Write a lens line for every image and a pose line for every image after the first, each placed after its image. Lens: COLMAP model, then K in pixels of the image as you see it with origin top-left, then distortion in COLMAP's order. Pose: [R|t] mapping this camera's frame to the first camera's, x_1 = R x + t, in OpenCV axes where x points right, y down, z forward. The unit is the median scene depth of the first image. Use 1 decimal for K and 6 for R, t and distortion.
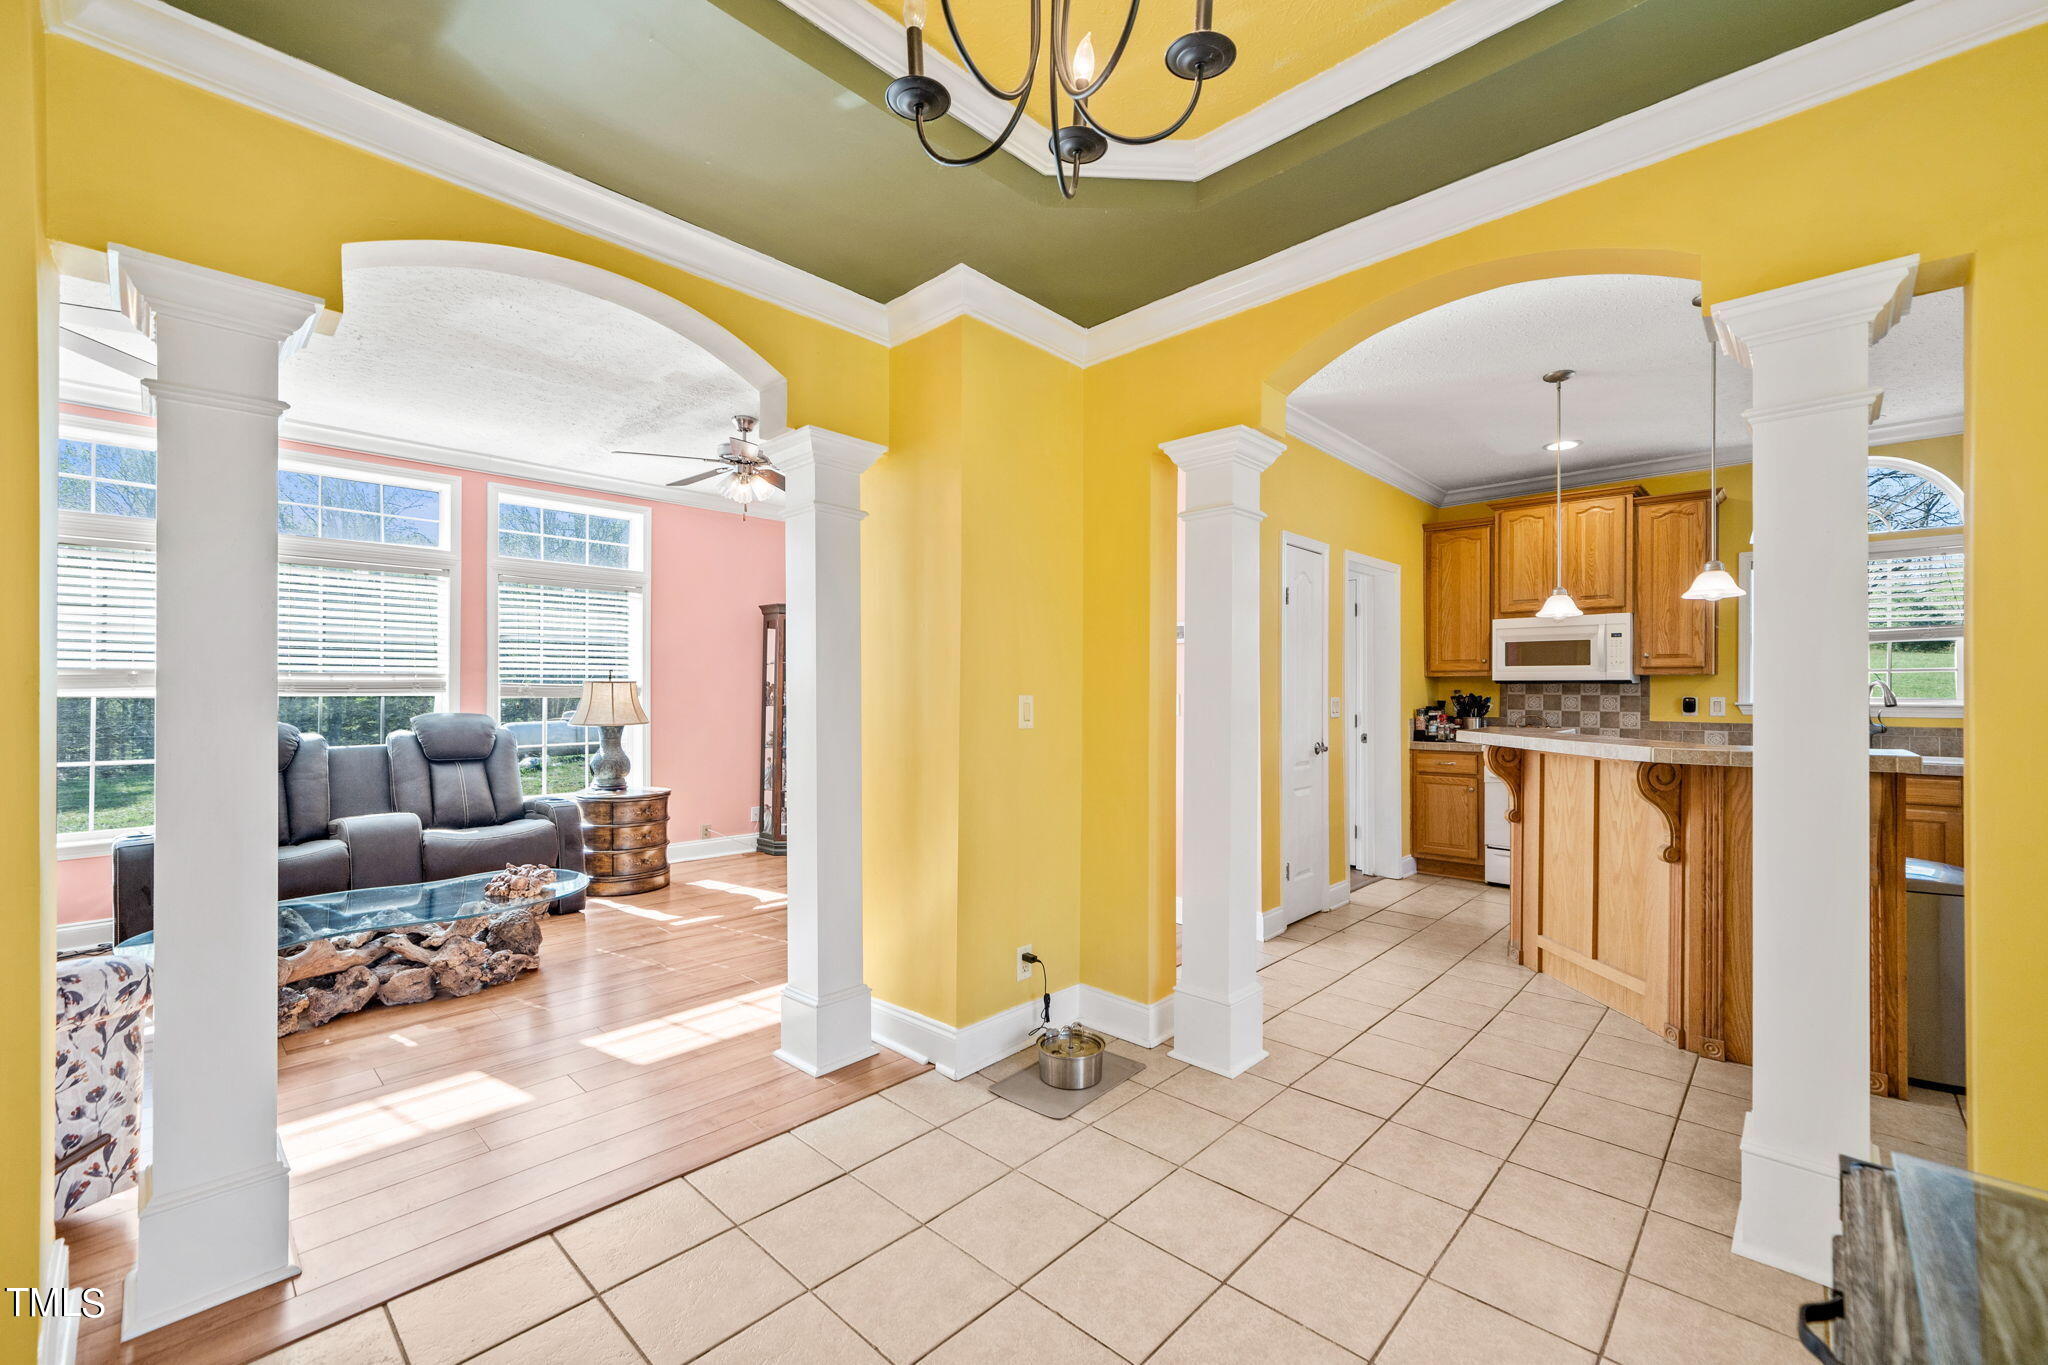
lens RADIAL K [[829.9, 0, 1010.2], [0, 829.9, 696.6], [0, 0, 1]] dist [0.002324, -0.000365]
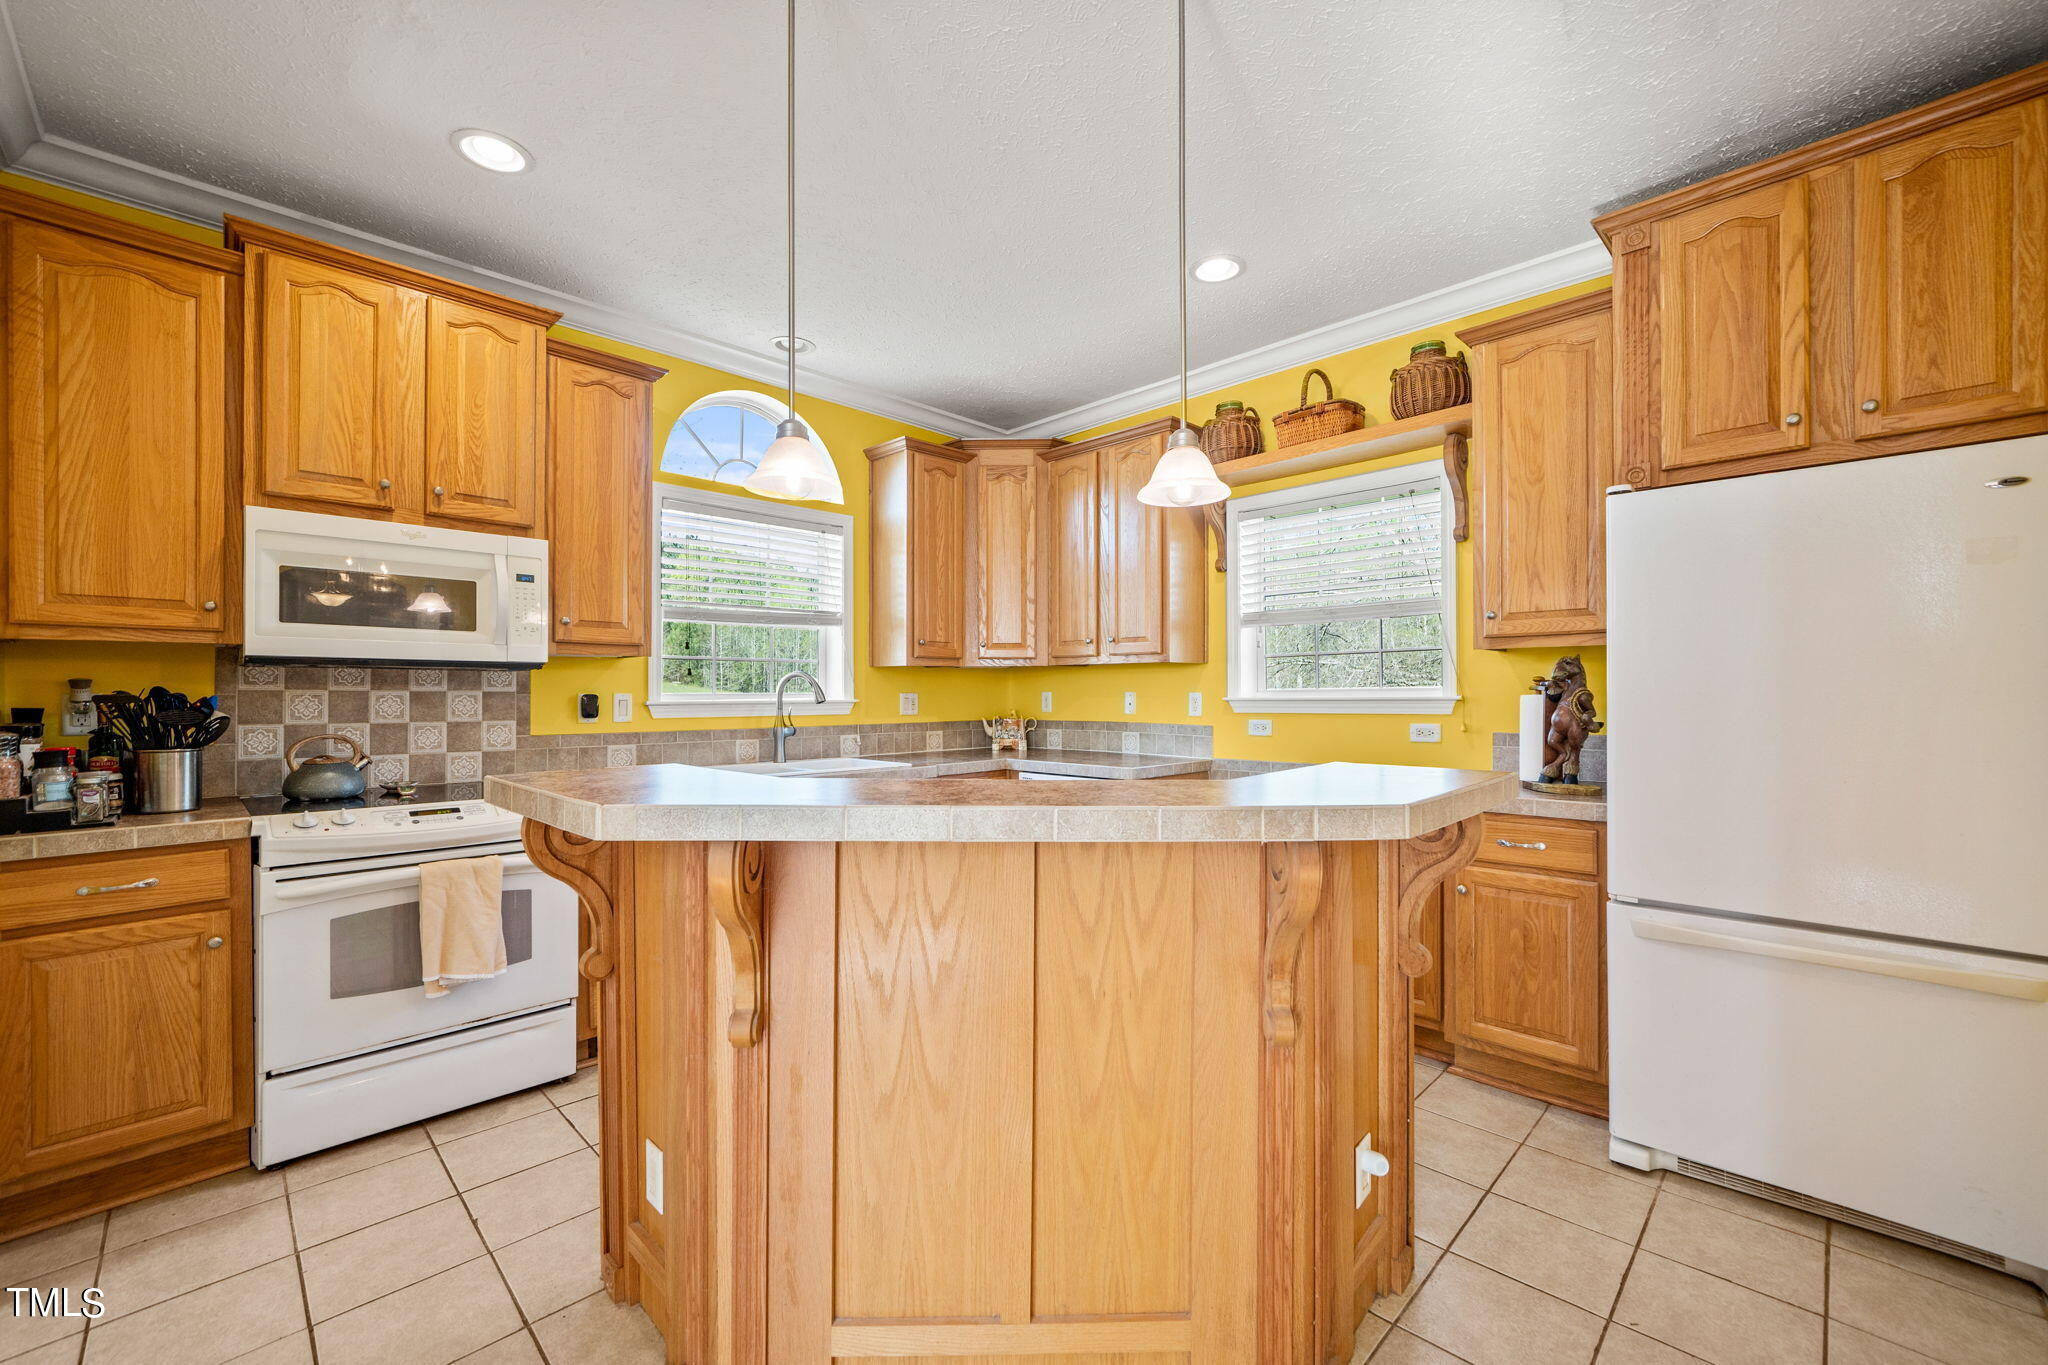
lens RADIAL K [[829.9, 0, 1020.8], [0, 829.9, 691.4], [0, 0, 1]] dist [0.002324, -0.000365]
pose [[0.029714, 0.001553, 0.999557, 0.191061], [0.012300, 0.999923, -0.001919, 0.003817], [-0.999483, 0.012352, 0.029693, 0.627713]]
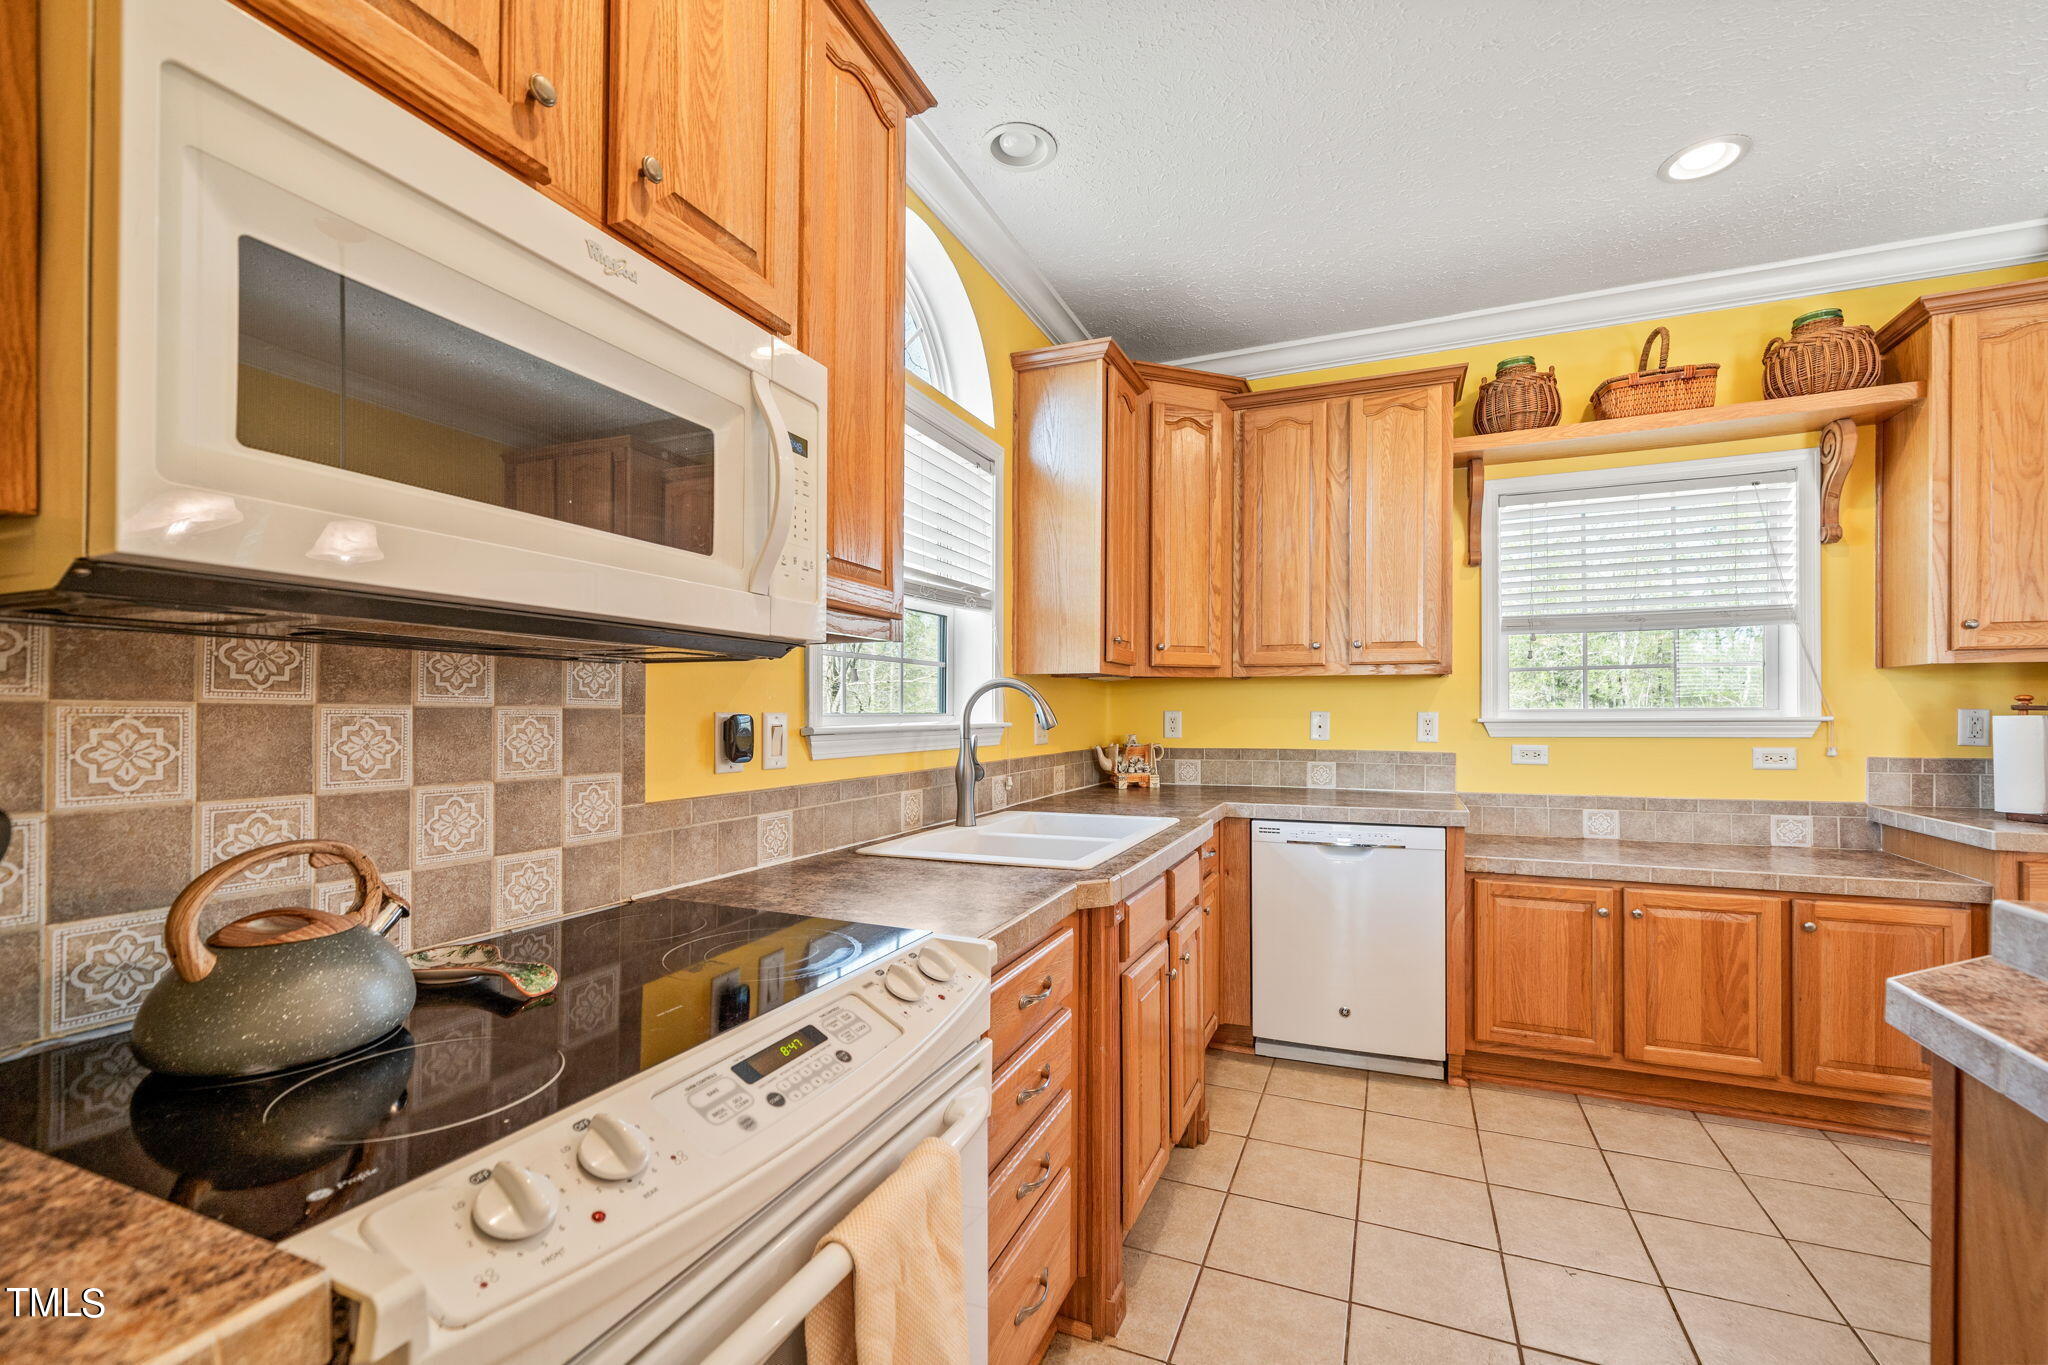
lens RADIAL K [[829.9, 0, 1047.7], [0, 829.9, 709.4], [0, 0, 1]] dist [0.002324, -0.000365]
pose [[-0.364643, 0.003450, 0.931141, 0.462750], [0.010387, 0.999946, 0.000363, 0.000131], [-0.931089, 0.009804, -0.364659, 0.963136]]
